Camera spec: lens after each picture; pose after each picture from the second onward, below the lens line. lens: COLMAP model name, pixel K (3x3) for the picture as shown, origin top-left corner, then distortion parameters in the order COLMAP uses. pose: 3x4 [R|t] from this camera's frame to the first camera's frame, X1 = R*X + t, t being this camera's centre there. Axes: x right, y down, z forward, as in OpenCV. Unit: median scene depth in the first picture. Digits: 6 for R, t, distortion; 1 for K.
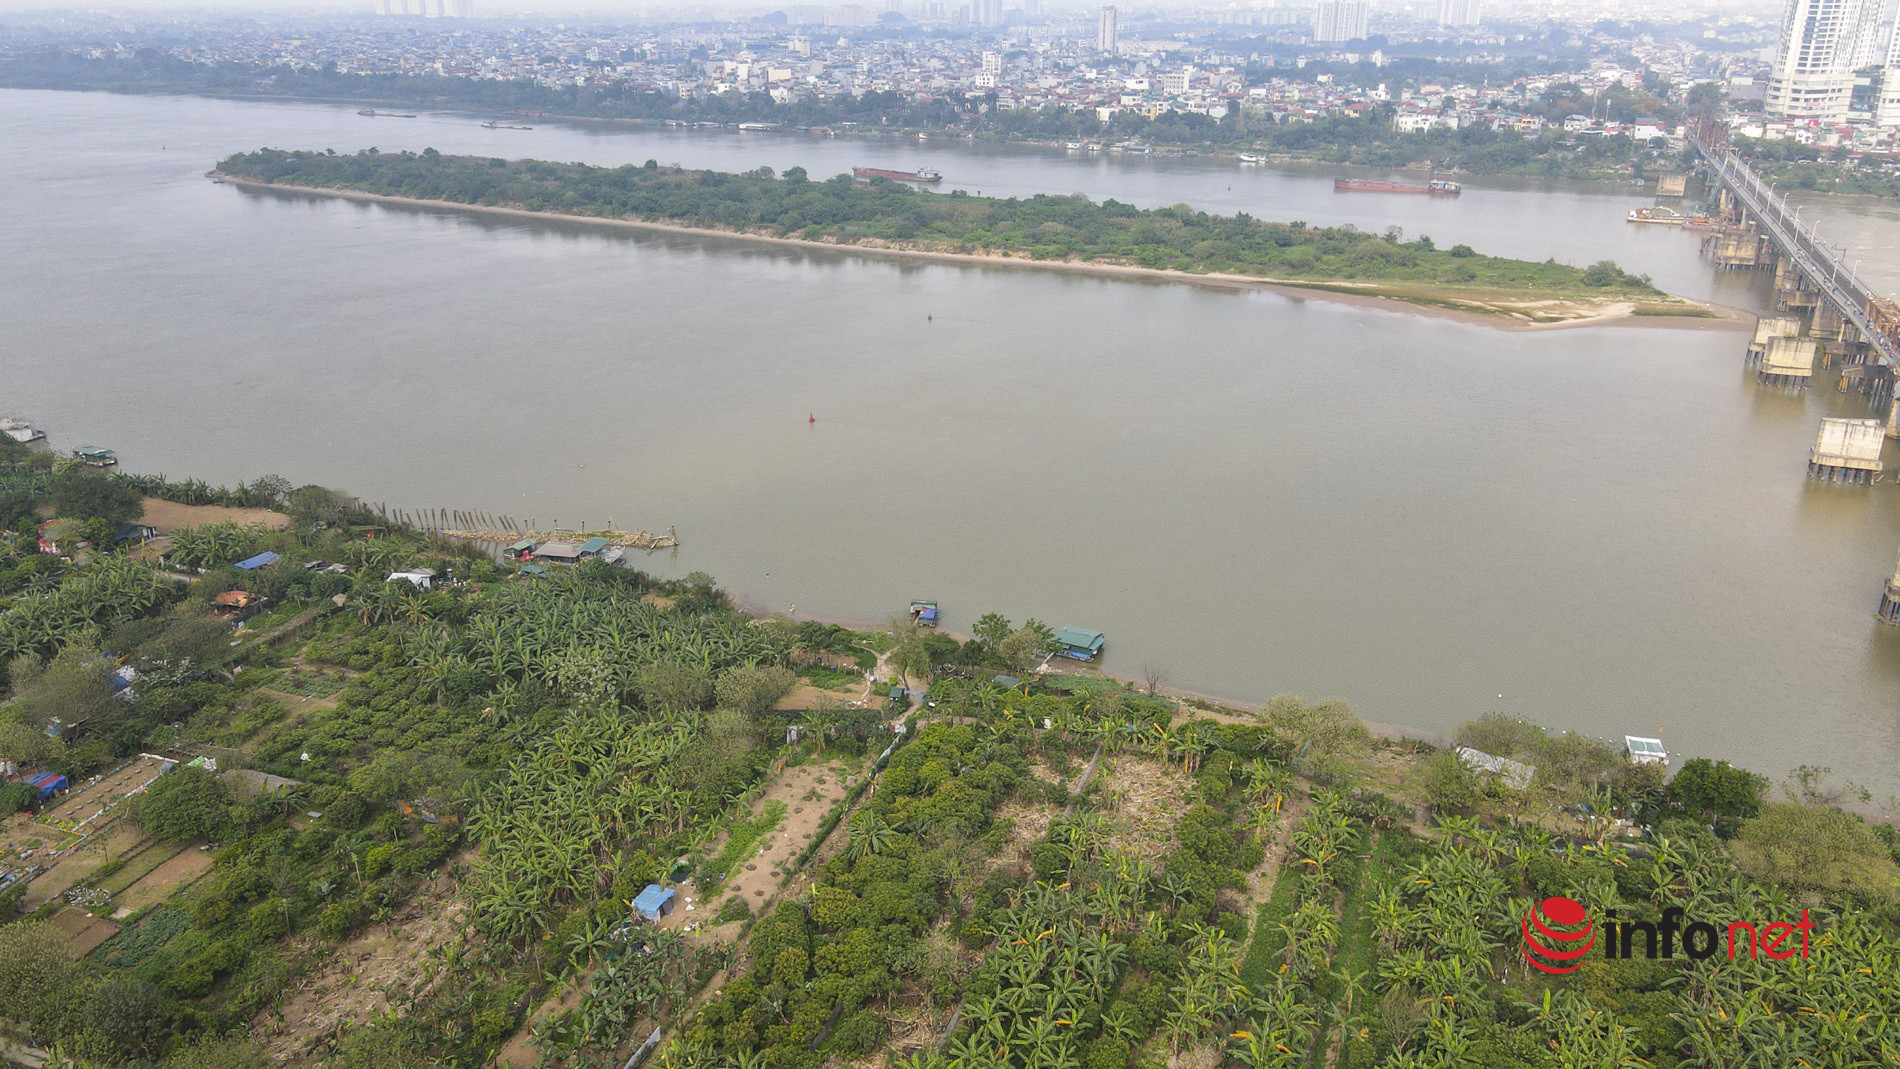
lens RADIAL K [[1408.4, 0, 954.5], [0, 1408.4, 525.4], [0, 0, 1]] dist [0.003036, 0.035983]
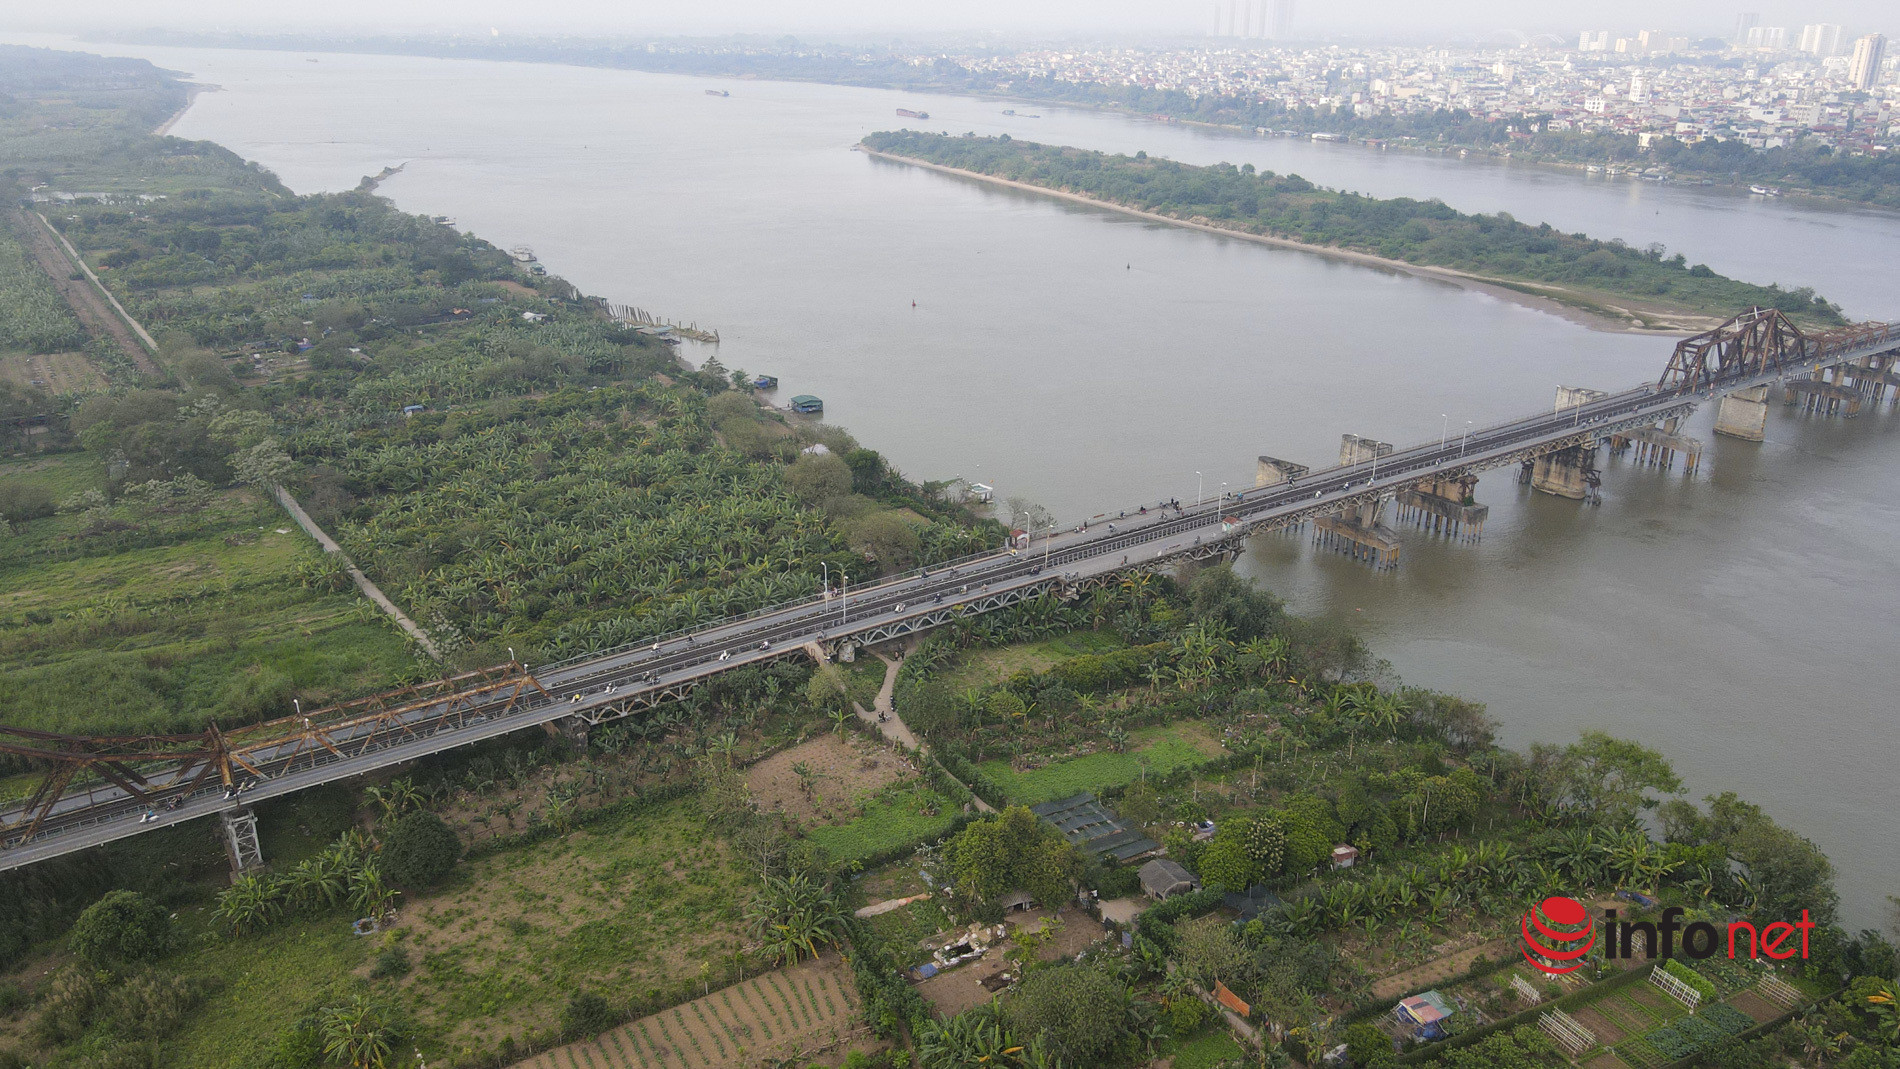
lens RADIAL K [[1408.4, 0, 954.5], [0, 1408.4, 525.4], [0, 0, 1]] dist [0.003036, 0.035983]
pose [[0.836308, 0.196348, -0.511895, 0.311740], [-0.205556, 0.977858, 0.039252, 0.032021], [0.508268, 0.072396, 0.858151, -0.066265]]
